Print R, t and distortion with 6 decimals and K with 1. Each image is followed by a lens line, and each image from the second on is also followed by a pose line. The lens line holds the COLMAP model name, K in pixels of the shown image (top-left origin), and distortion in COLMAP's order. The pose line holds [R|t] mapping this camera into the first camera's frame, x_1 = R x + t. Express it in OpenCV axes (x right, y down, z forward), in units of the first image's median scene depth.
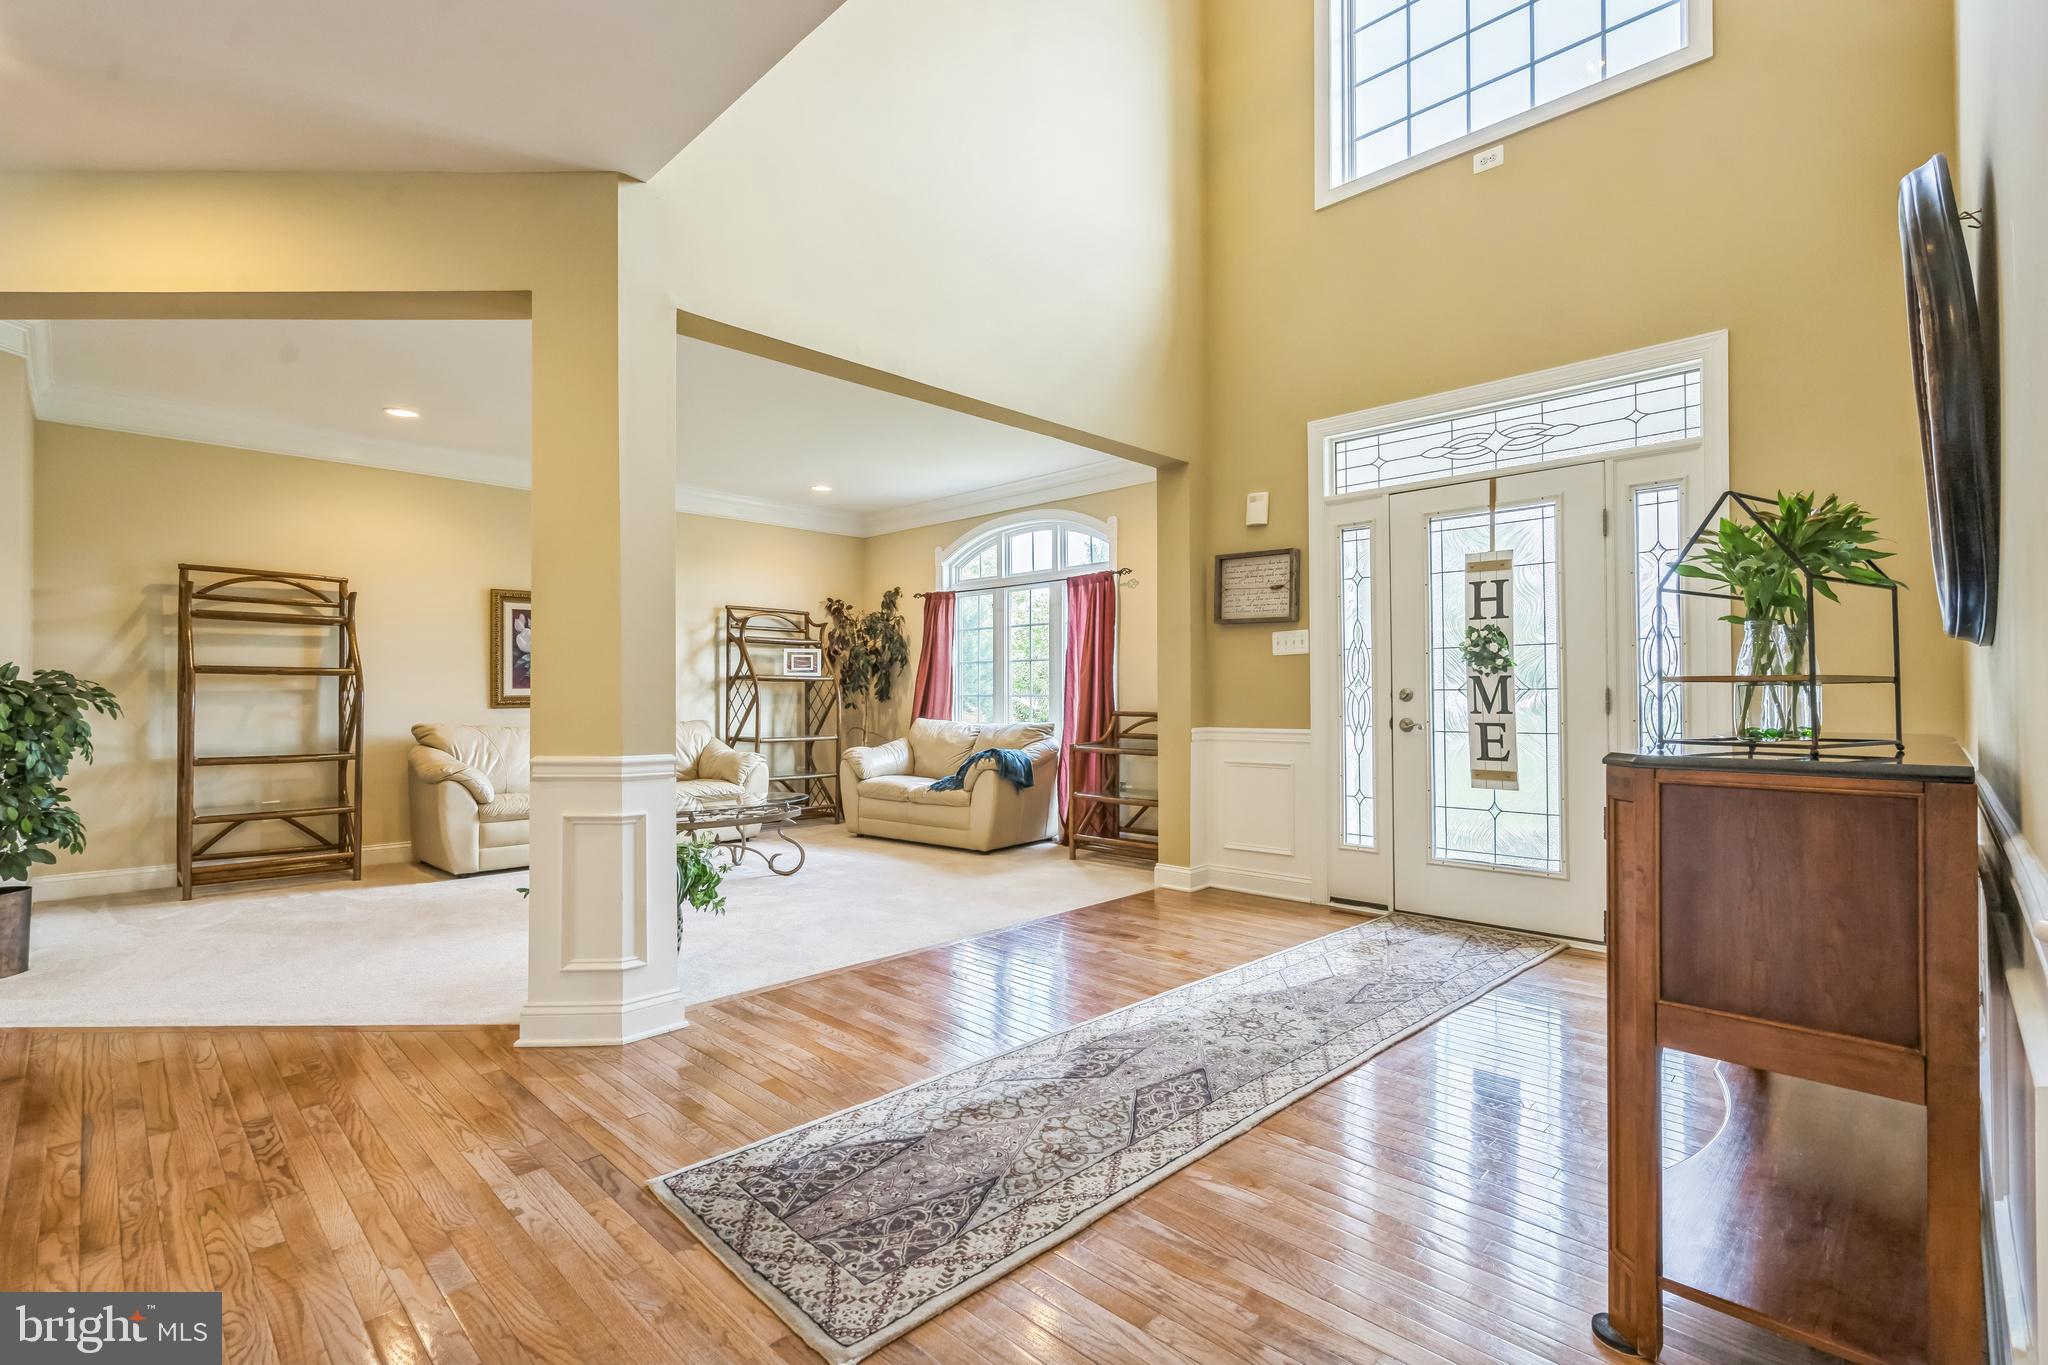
lens RADIAL K [[927.2, 0, 1022.5], [0, 927.2, 686.5], [0, 0, 1]] dist [0.001071, -0.001387]
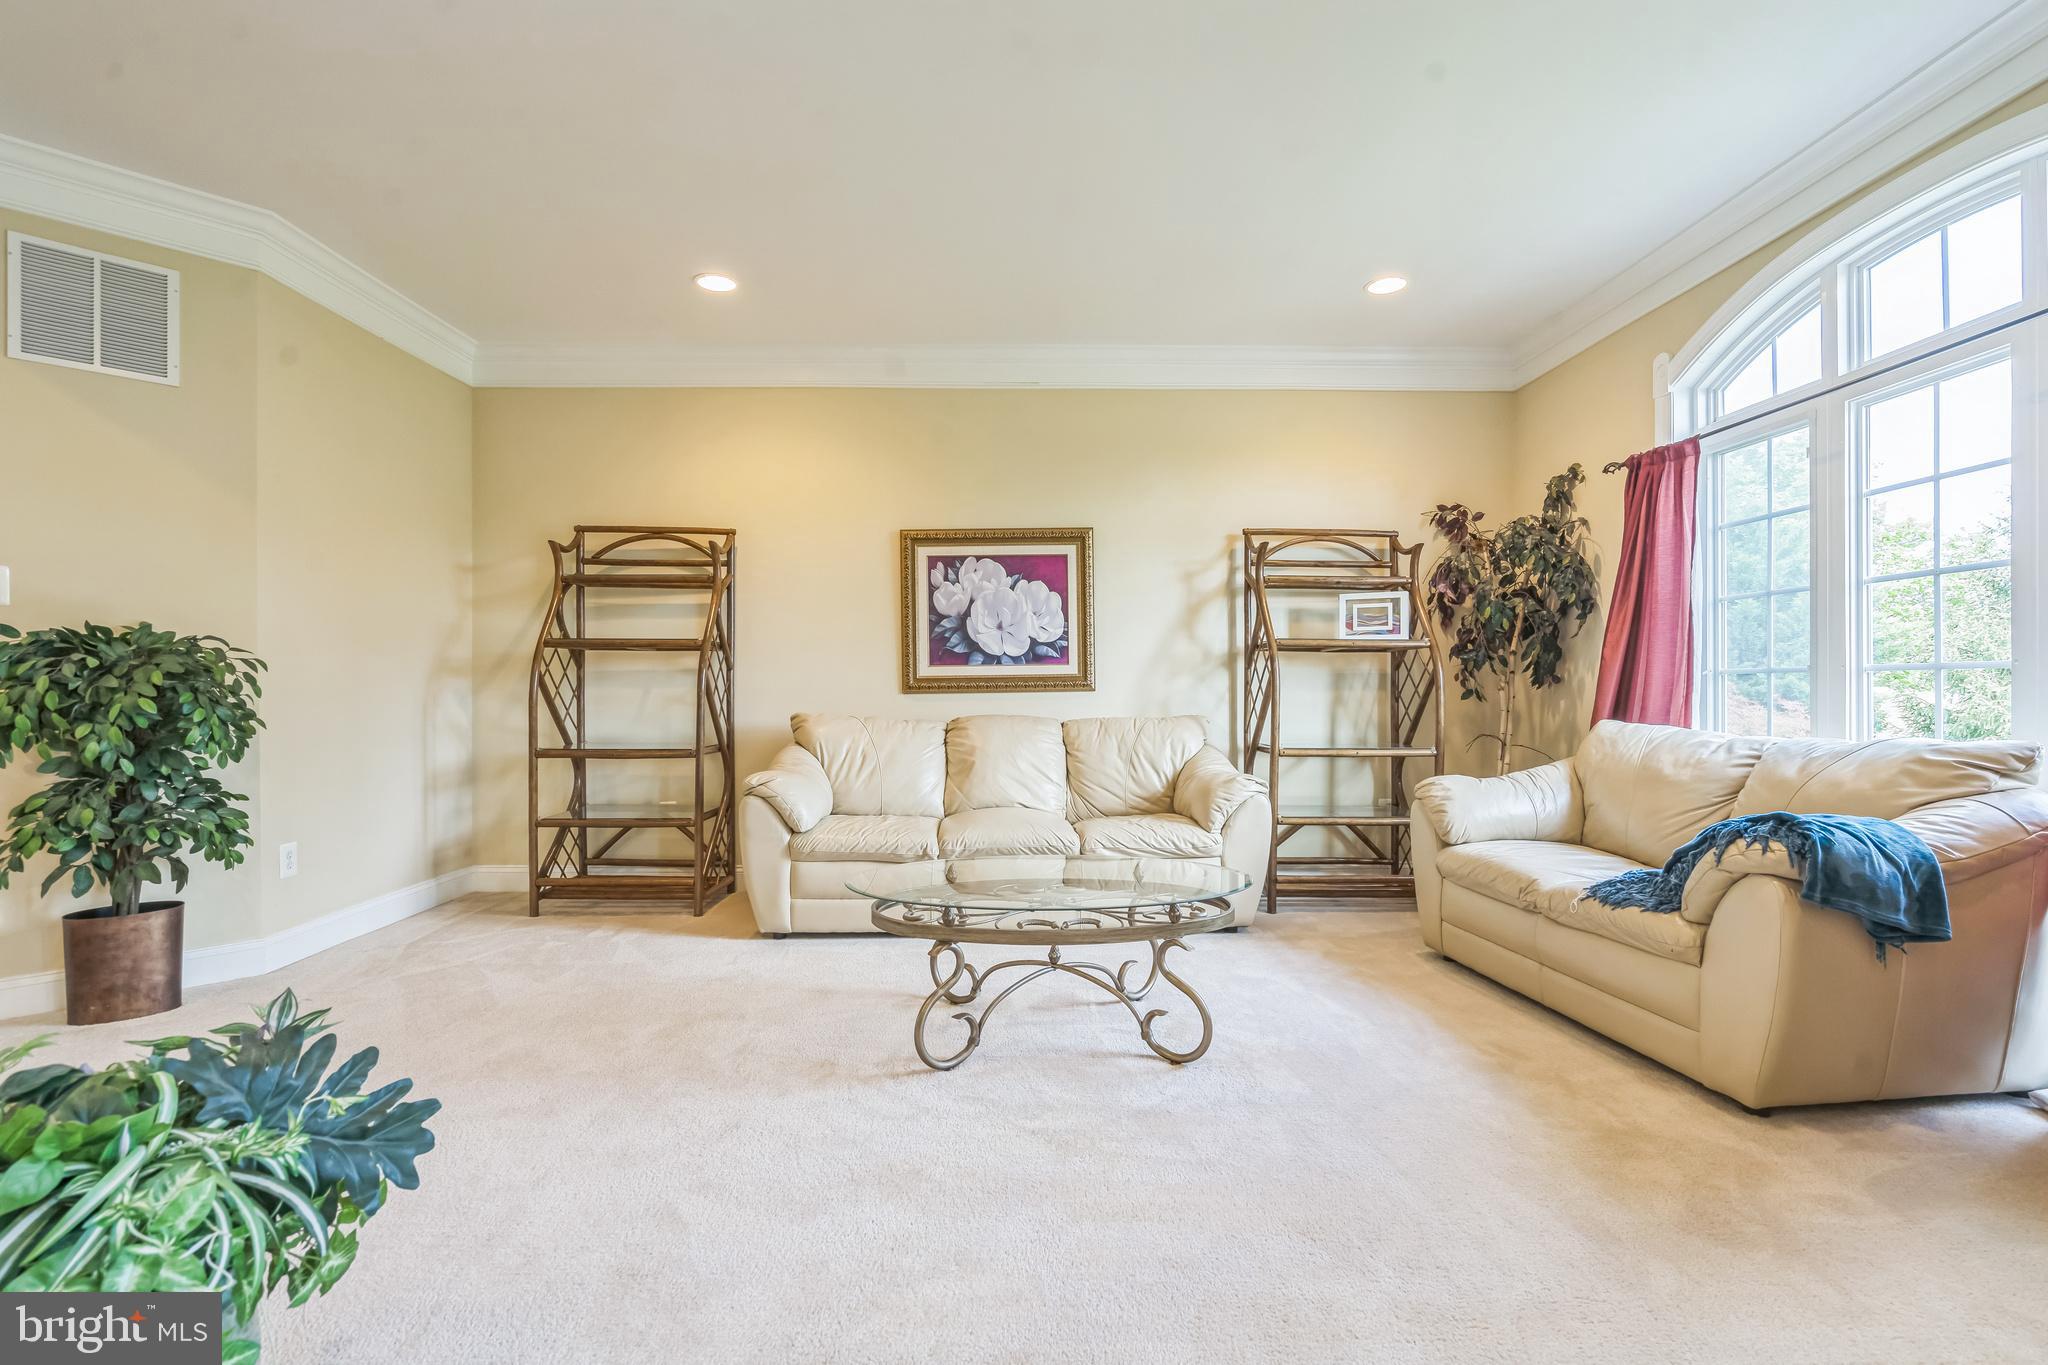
lens RADIAL K [[927.2, 0, 1027.4], [0, 927.2, 686.2], [0, 0, 1]] dist [0.001071, -0.001387]
pose [[0.715159, -0.003273, -0.698954, 0.007263], [0.006135, 0.999980, 0.001594, 0.014584], [0.698935, -0.005428, 0.715165, 0.465945]]
